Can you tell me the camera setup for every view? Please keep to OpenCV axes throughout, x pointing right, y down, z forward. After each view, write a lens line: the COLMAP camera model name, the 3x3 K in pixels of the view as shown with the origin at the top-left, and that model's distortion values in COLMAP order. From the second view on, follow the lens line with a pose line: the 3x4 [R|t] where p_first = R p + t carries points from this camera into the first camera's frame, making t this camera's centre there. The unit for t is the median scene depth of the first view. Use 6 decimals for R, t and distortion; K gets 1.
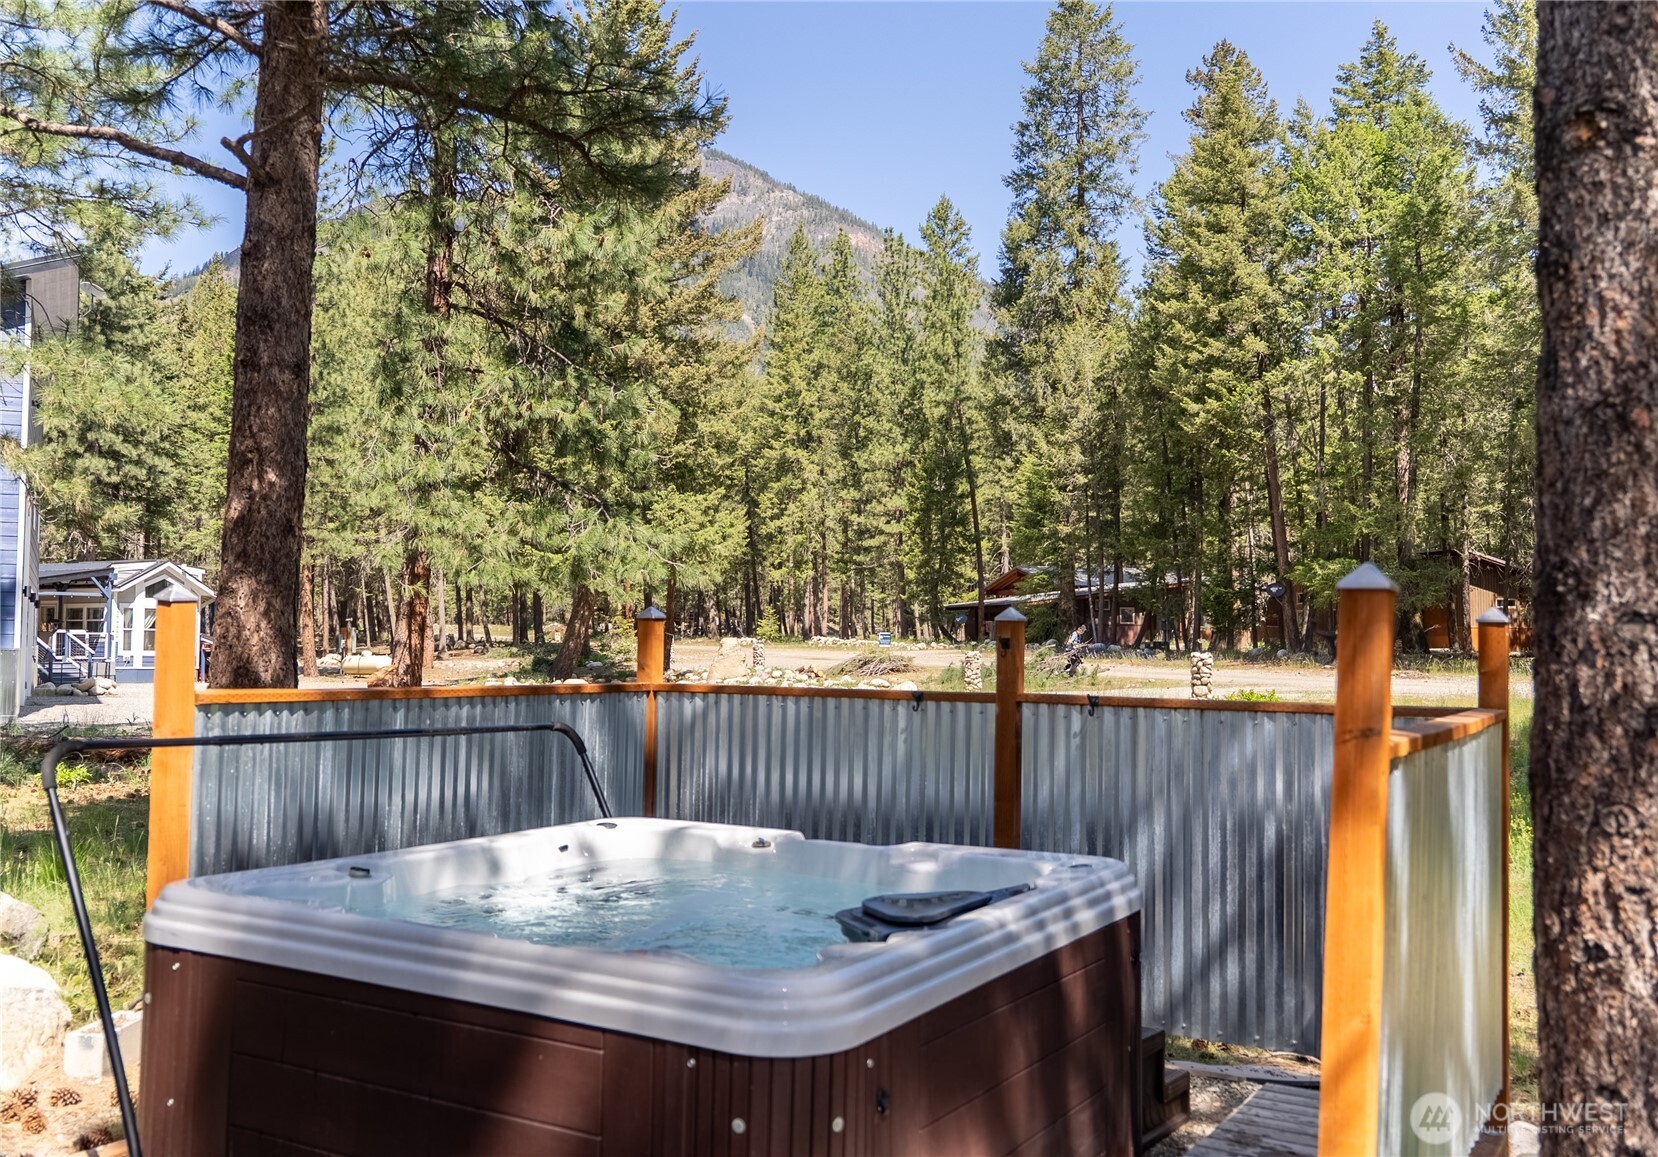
lens RADIAL K [[1456.8, 0, 825.0], [0, 1456.8, 581.0], [0, 0, 1]] dist [-0.018463, -0.011509]
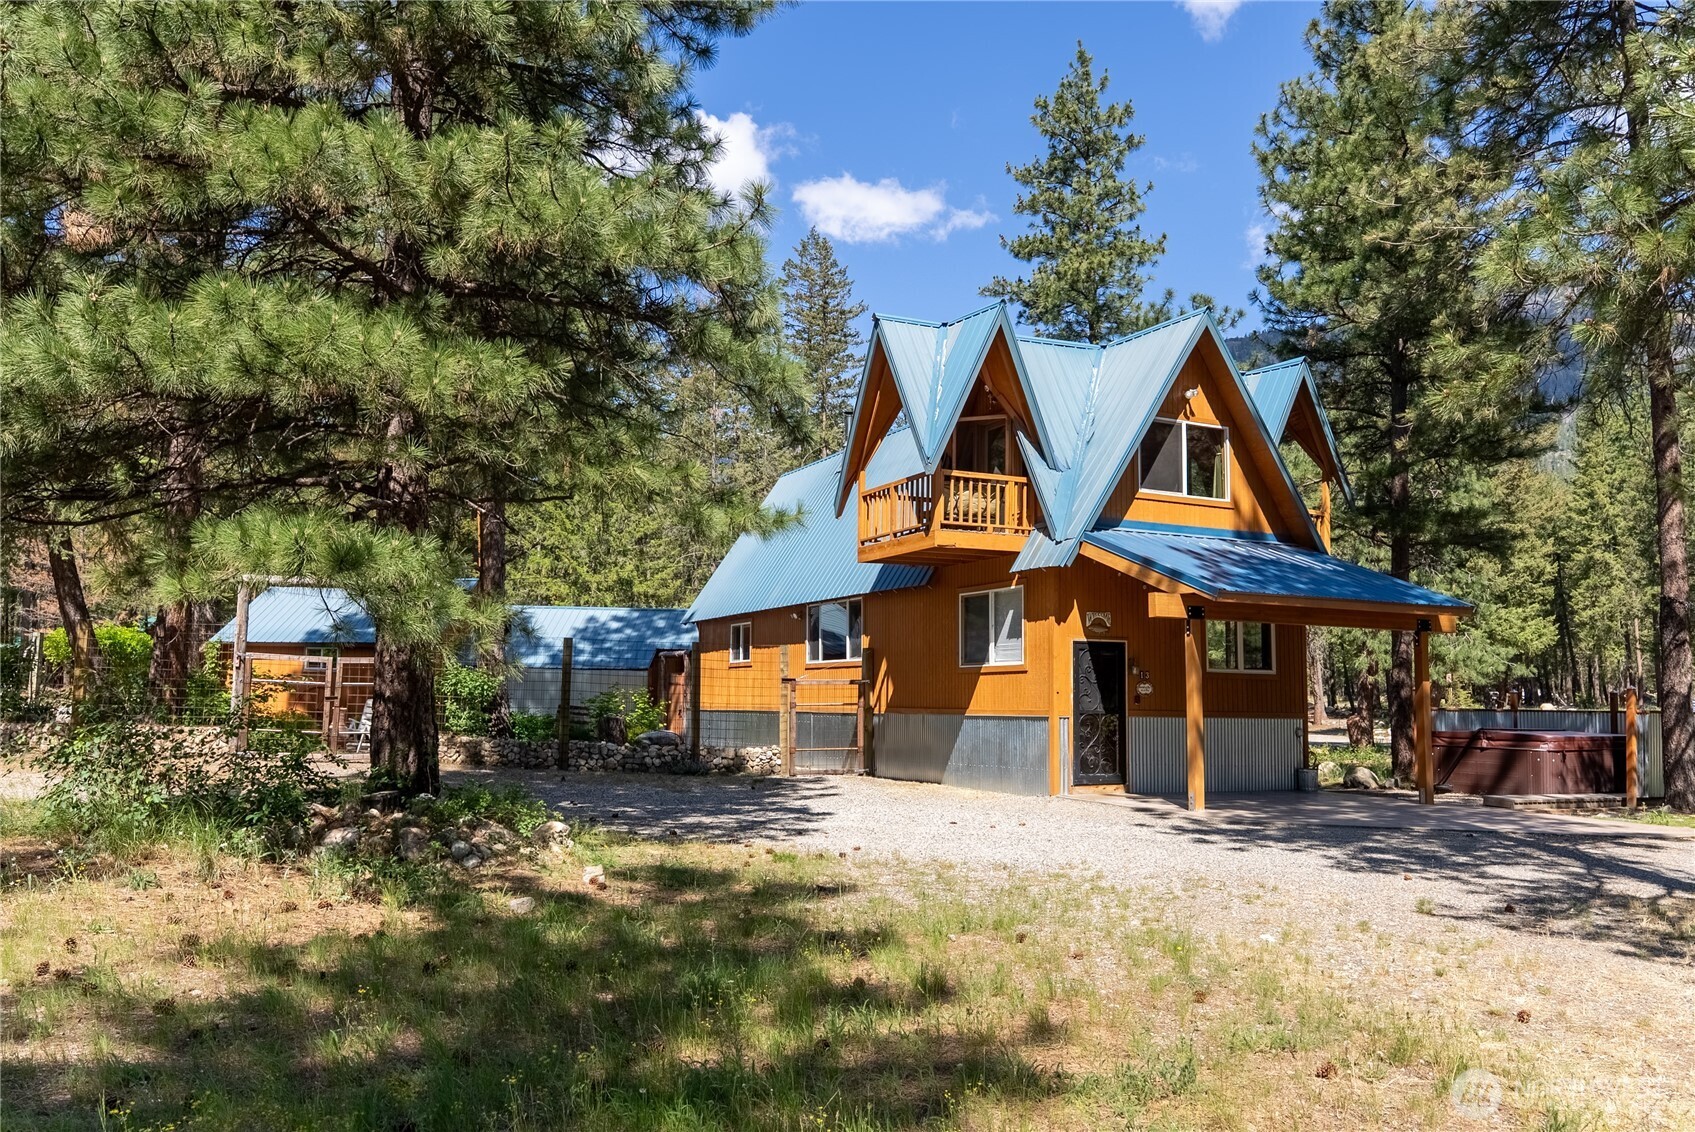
lens RADIAL K [[1246.6, 0, 845.7], [0, 1246.6, 570.5], [0, 0, 1]] dist [-0.005158, -0.003152]
pose [[0.835983, -0.054572, -0.546034, 0.020473], [0.016083, 0.997052, -0.075025, -0.007487], [0.548519, 0.053938, 0.834397, -0.258862]]
